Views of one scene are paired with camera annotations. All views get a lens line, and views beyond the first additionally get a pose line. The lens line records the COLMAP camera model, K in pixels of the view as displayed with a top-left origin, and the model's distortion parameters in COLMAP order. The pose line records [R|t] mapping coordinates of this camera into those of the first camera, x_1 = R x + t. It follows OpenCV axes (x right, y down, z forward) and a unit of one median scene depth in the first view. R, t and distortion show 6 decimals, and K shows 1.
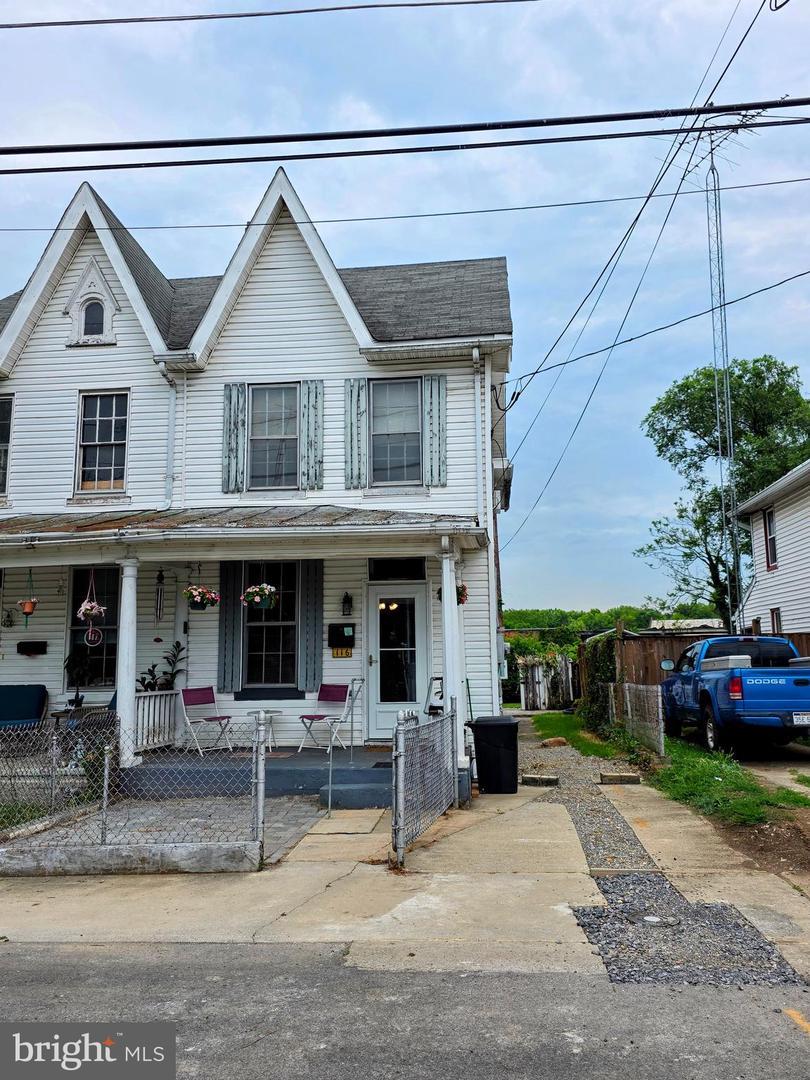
lens RADIAL K [[881.8, 0, 405.0], [0, 881.8, 540.0], [0, 0, 1]] dist [0.005116, -0.002164]
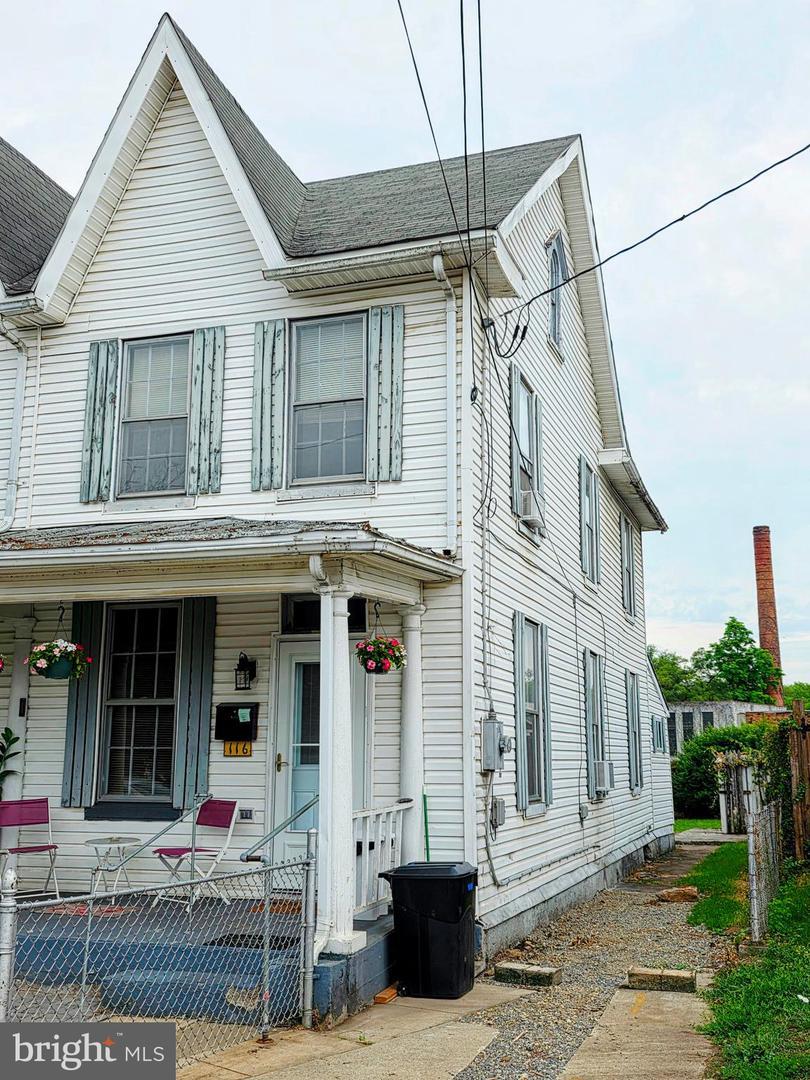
lens RADIAL K [[1160.8, 0, 407.1], [0, 1160.8, 547.9], [0, 0, 1]] dist [-0.000886, 0.018071]
pose [[0.976553, -0.022795, -0.214065, 0.222130], [0.014980, 0.999163, -0.038060, 0.016810], [0.214753, 0.033961, 0.976078, 0.202877]]
